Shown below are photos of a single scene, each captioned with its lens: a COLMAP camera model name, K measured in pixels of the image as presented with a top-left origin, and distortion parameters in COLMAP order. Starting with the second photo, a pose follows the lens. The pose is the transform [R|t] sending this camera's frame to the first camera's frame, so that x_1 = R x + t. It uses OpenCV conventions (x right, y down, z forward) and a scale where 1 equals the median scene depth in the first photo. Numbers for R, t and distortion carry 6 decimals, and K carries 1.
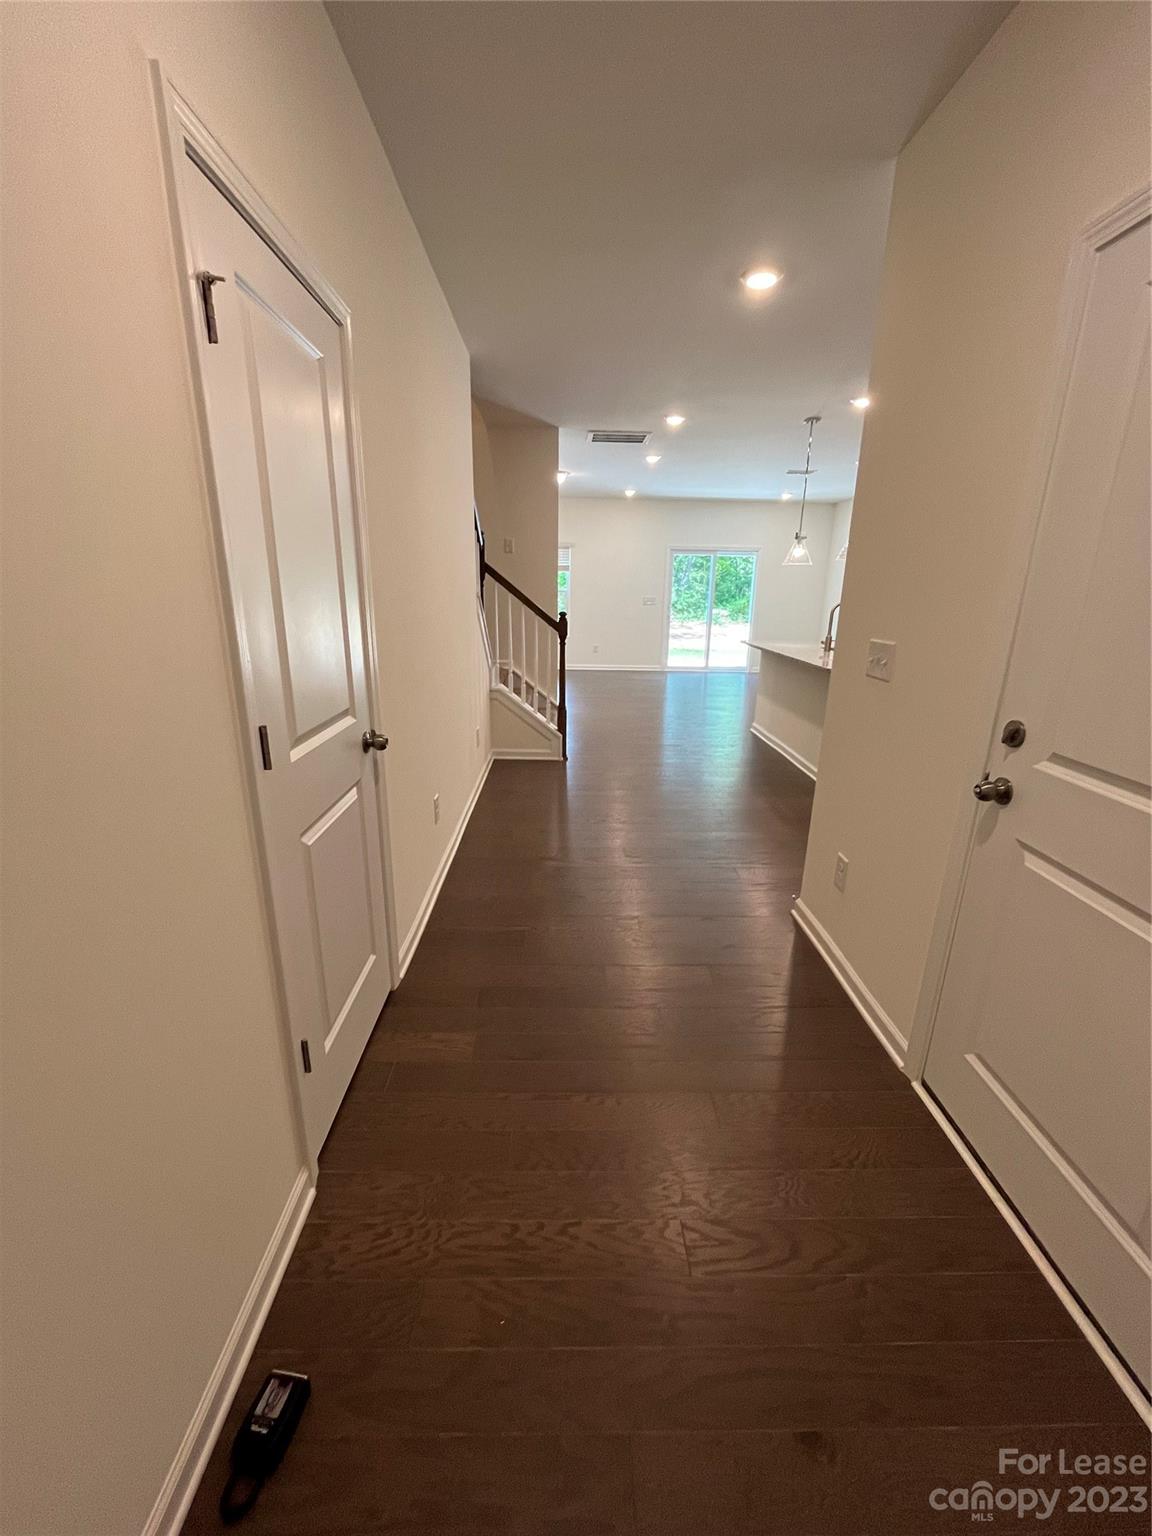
lens RADIAL K [[625.5, 0, 578.8], [0, 625.5, 772.6], [0, 0, 1]] dist [0.000049, -0.000354]
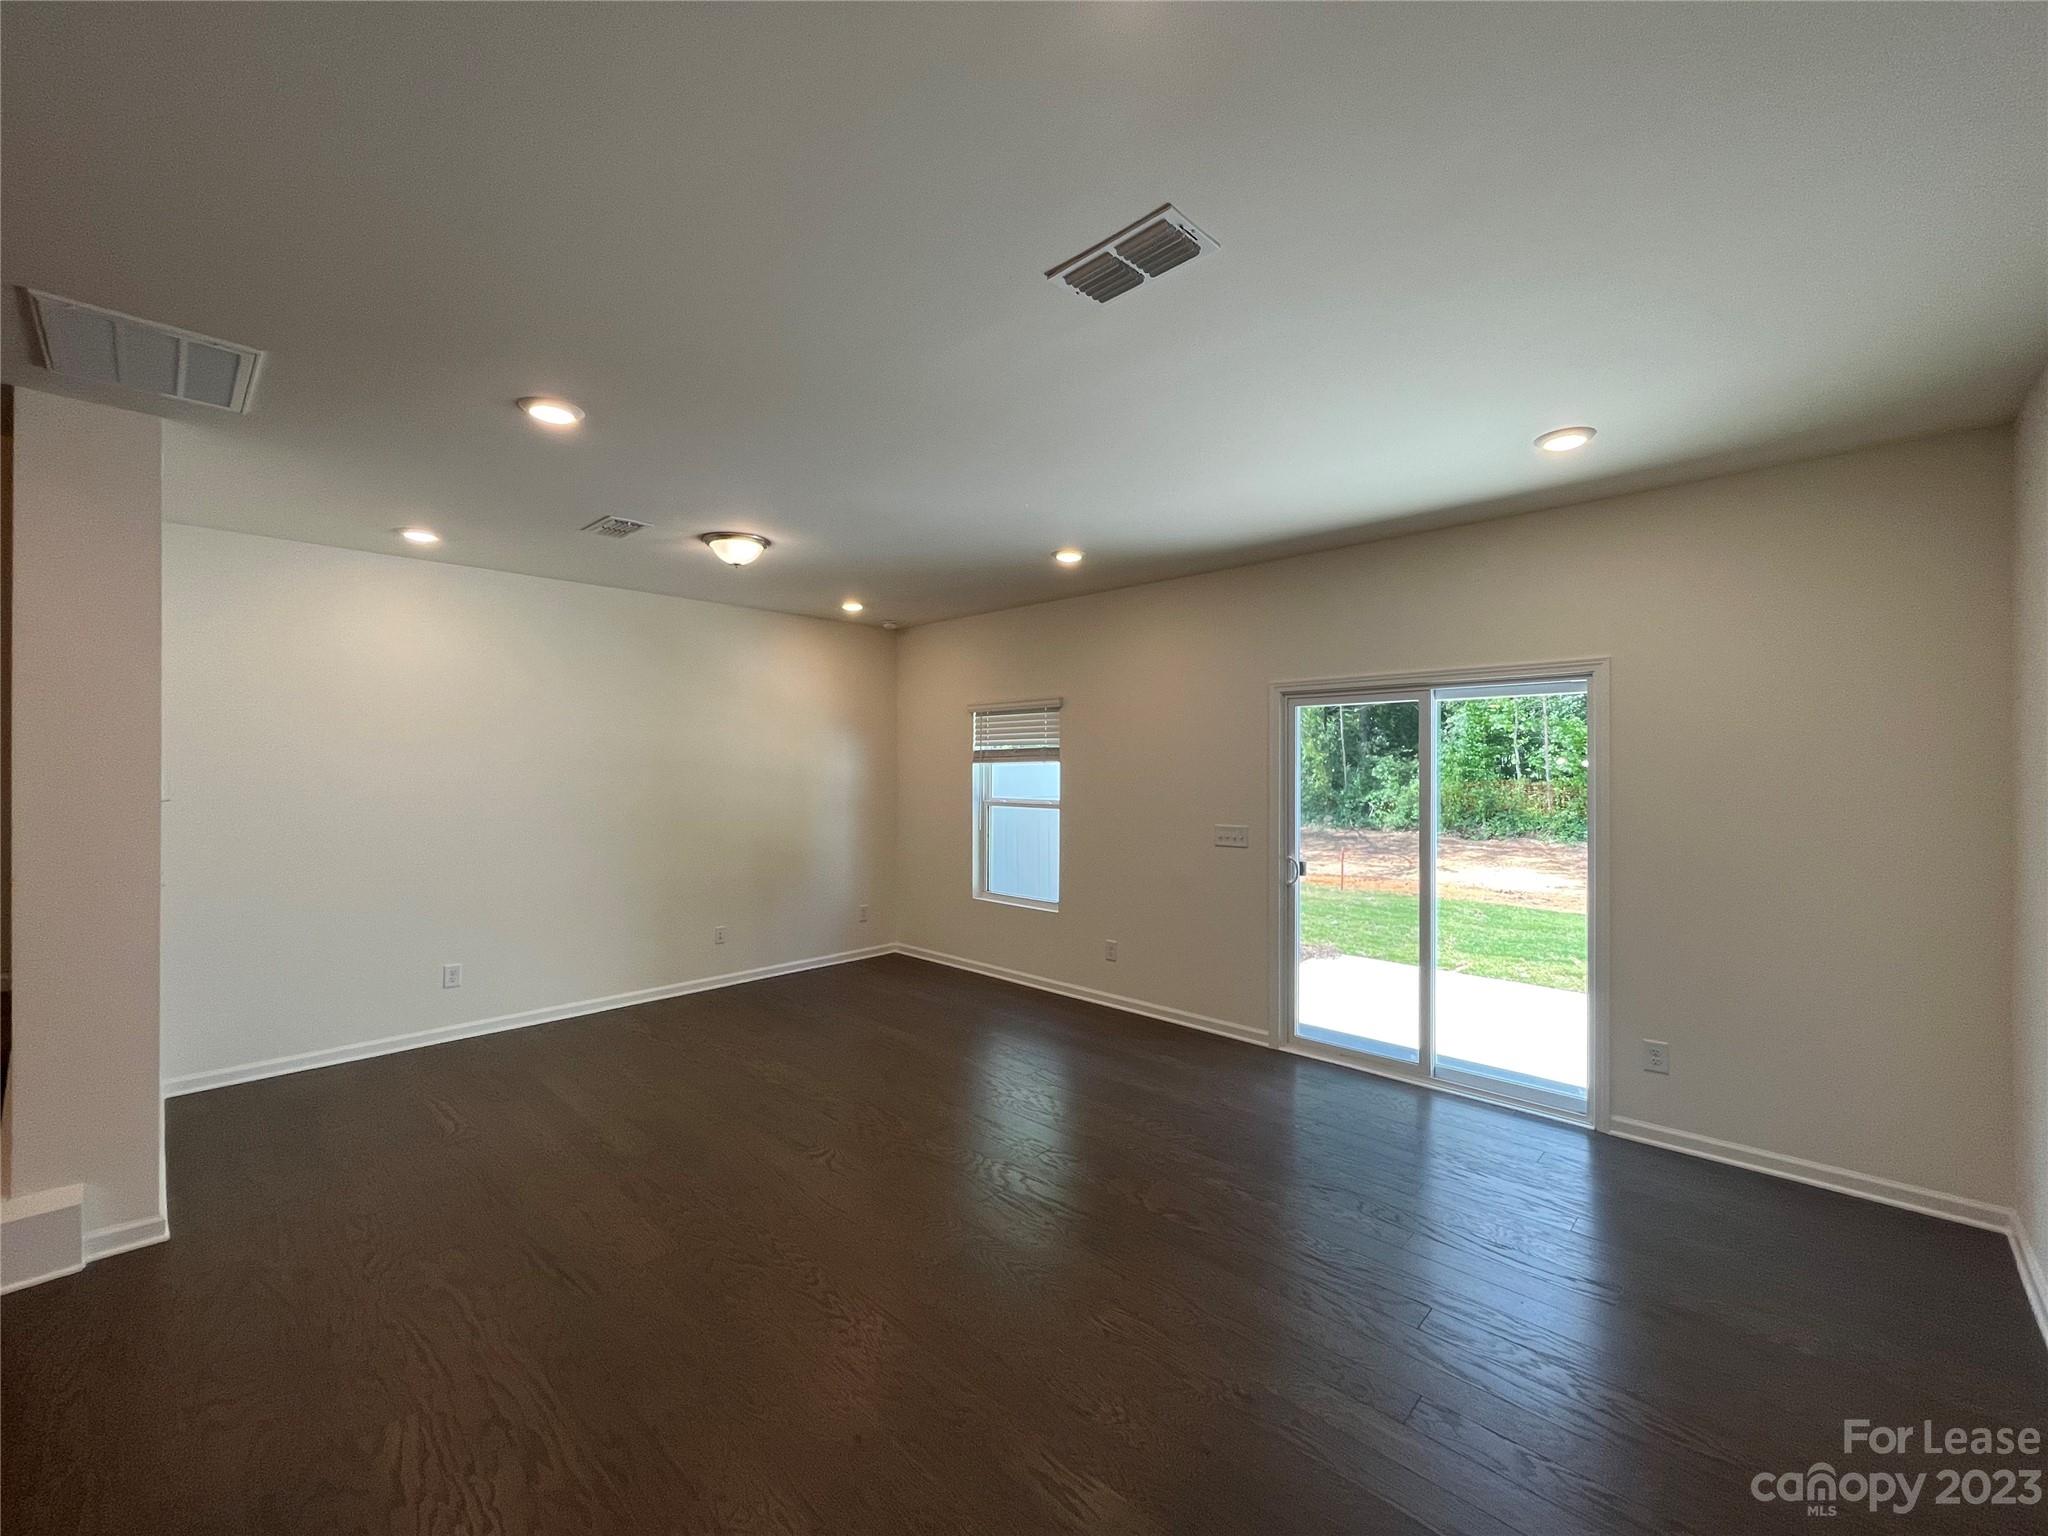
lens RADIAL K [[834.0, 0, 1029.5], [0, 834.0, 768.4], [0, 0, 1]] dist [0.000049, -0.000354]
pose [[0.710552, -0.016089, -0.703461, 0.575580], [-0.190631, 0.957949, -0.214462, -0.303770], [0.677330, 0.286488, 0.677605, 0.956494]]
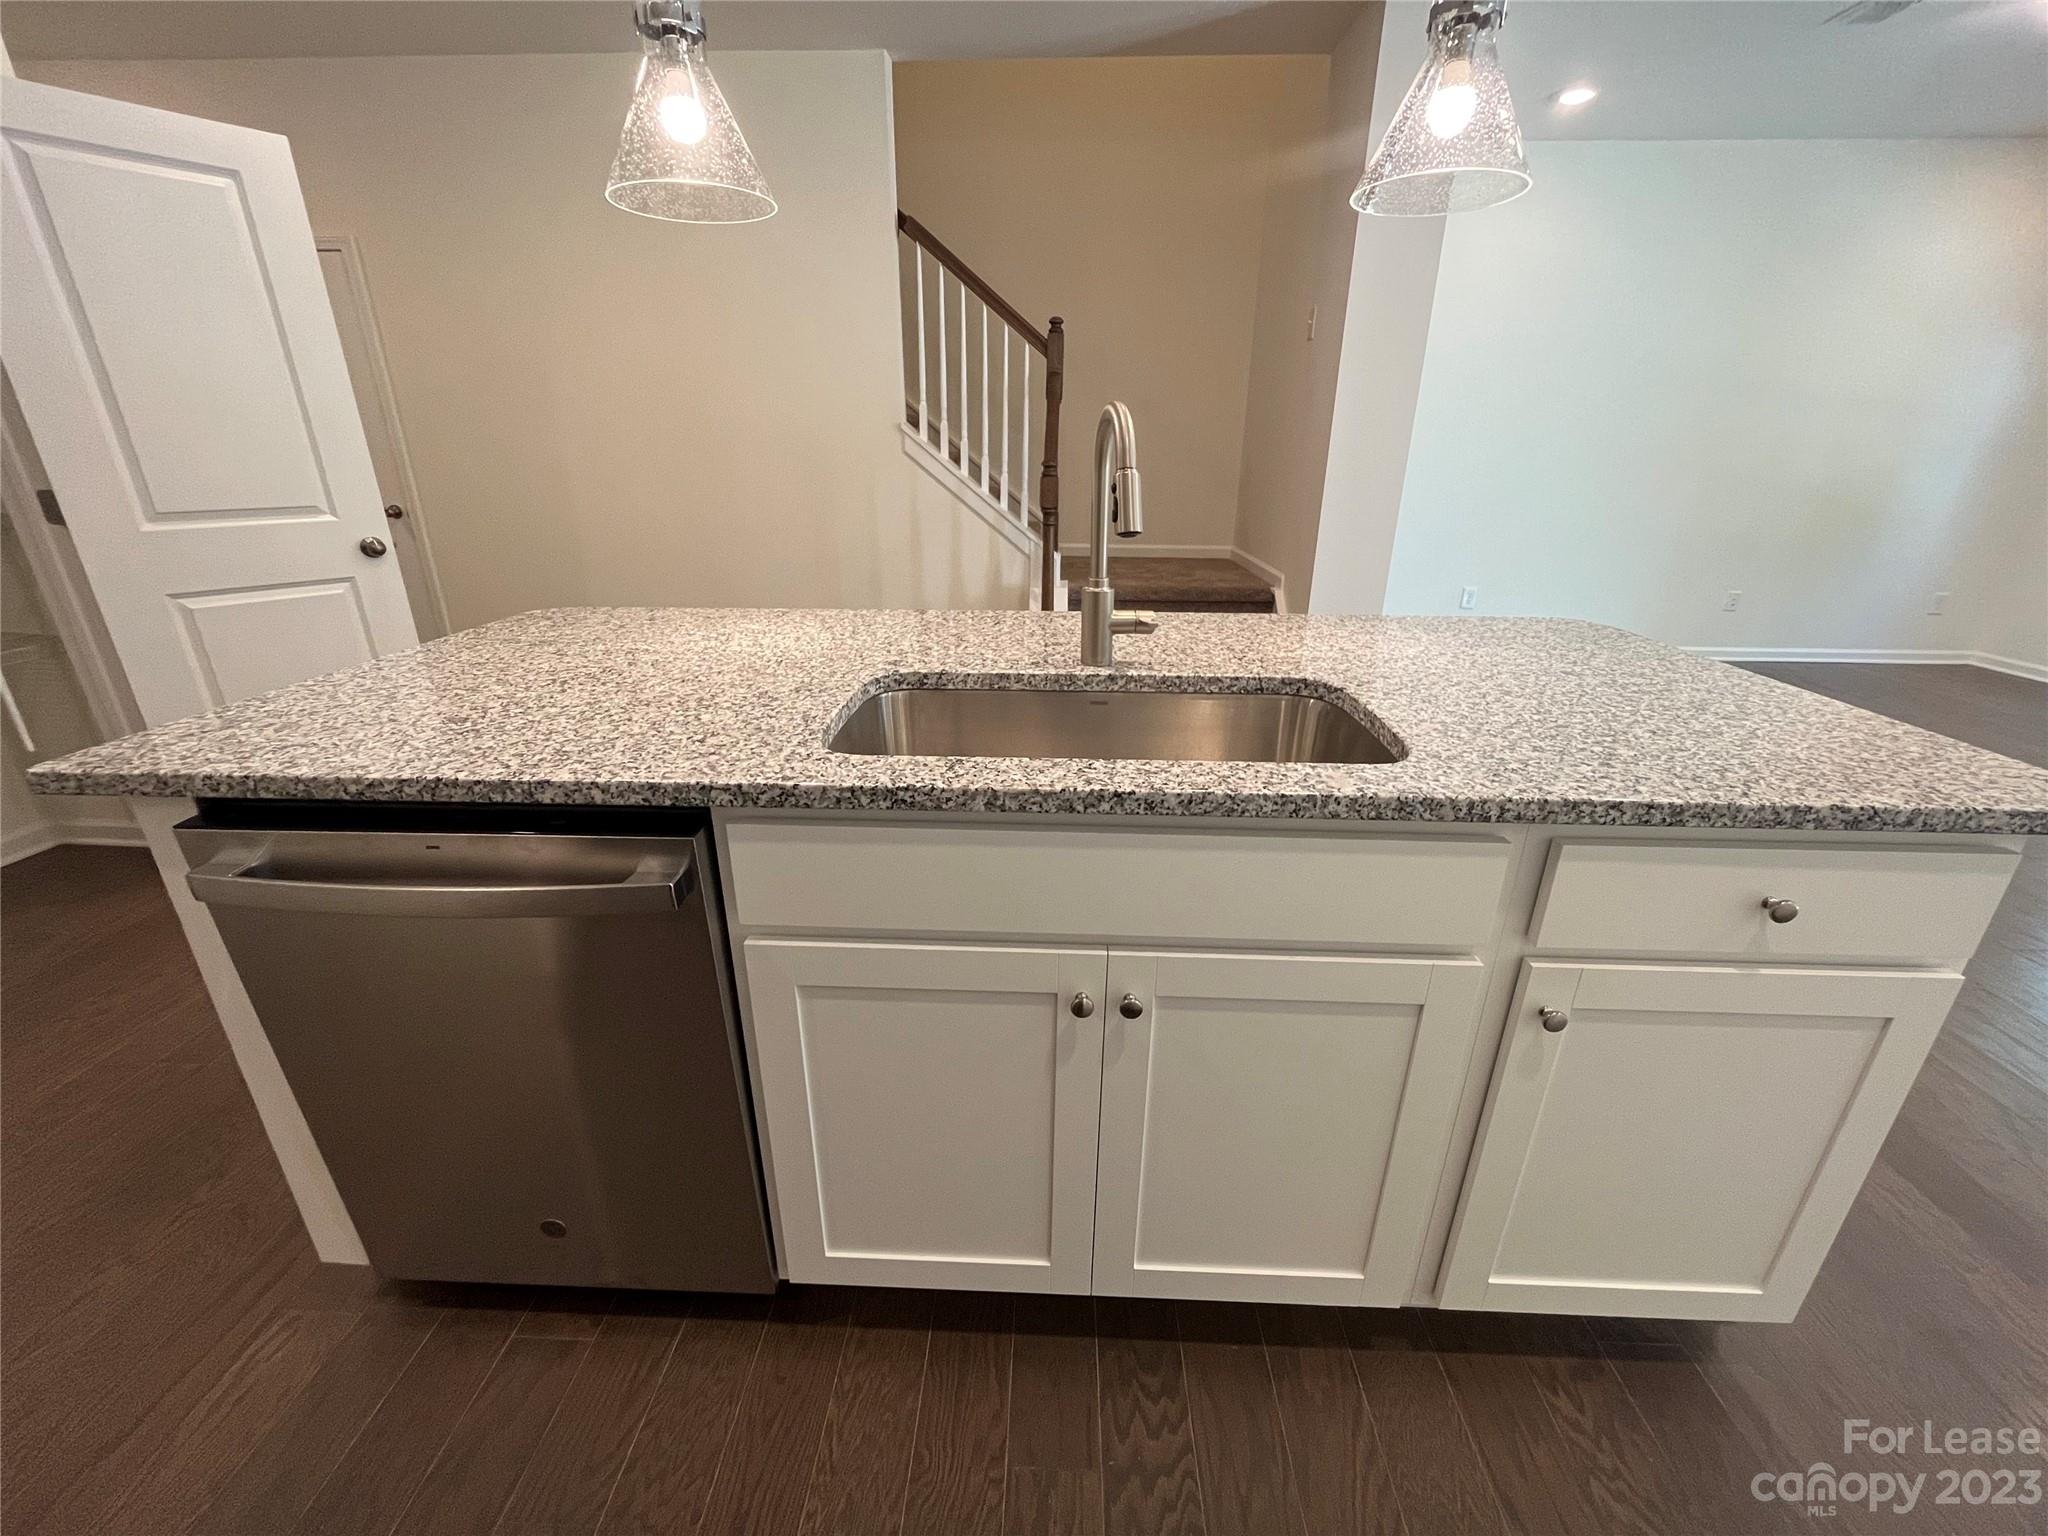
lens RADIAL K [[834.0, 0, 1032.4], [0, 834.0, 766.8], [0, 0, 1]] dist [0.000049, -0.000354]
pose [[-0.057113, 0.343754, -0.937321, 0.520092], [-0.294371, 0.891317, 0.344819, -0.198270], [0.953983, 0.295613, 0.050285, 0.774432]]
